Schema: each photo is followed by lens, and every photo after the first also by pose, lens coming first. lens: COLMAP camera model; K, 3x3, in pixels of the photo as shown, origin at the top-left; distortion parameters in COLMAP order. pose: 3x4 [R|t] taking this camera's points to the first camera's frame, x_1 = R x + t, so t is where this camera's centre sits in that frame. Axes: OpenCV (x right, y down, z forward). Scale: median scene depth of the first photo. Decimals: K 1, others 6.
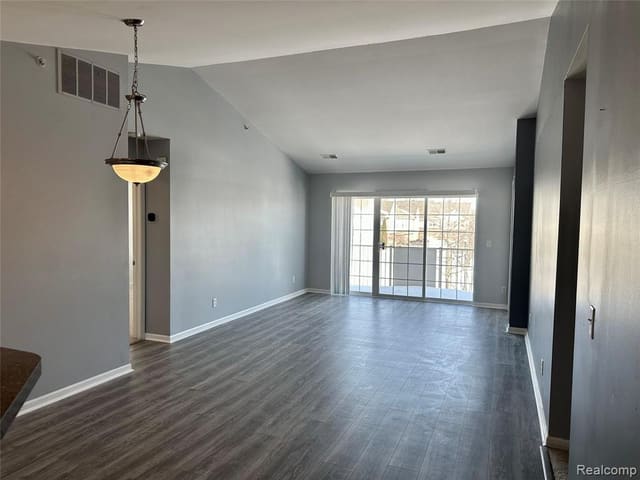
lens RADIAL K [[448.8, 0, 316.8], [0, 448.8, 242.7], [0, 0, 1]] dist [0.049466, -0.014316]
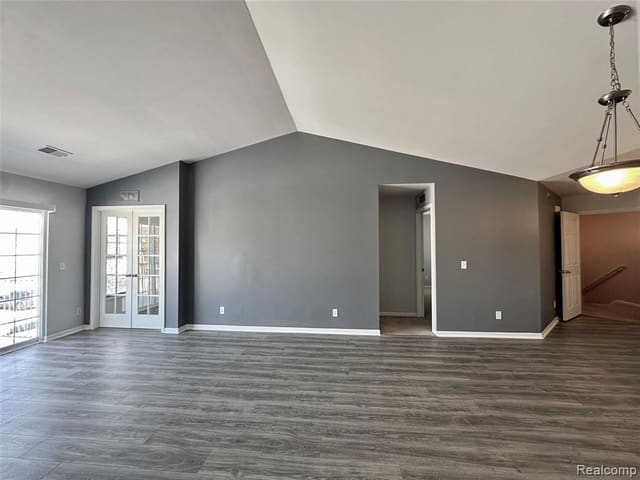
lens RADIAL K [[255.9, 0, 318.2], [0, 255.9, 242.0], [0, 0, 1]] dist [0.006558, -0.000895]
pose [[-0.300011, -0.001432, 0.953935, -0.588845], [0.048170, 0.998700, 0.016649, -0.065132], [-0.952719, 0.050946, -0.299552, 1.444419]]
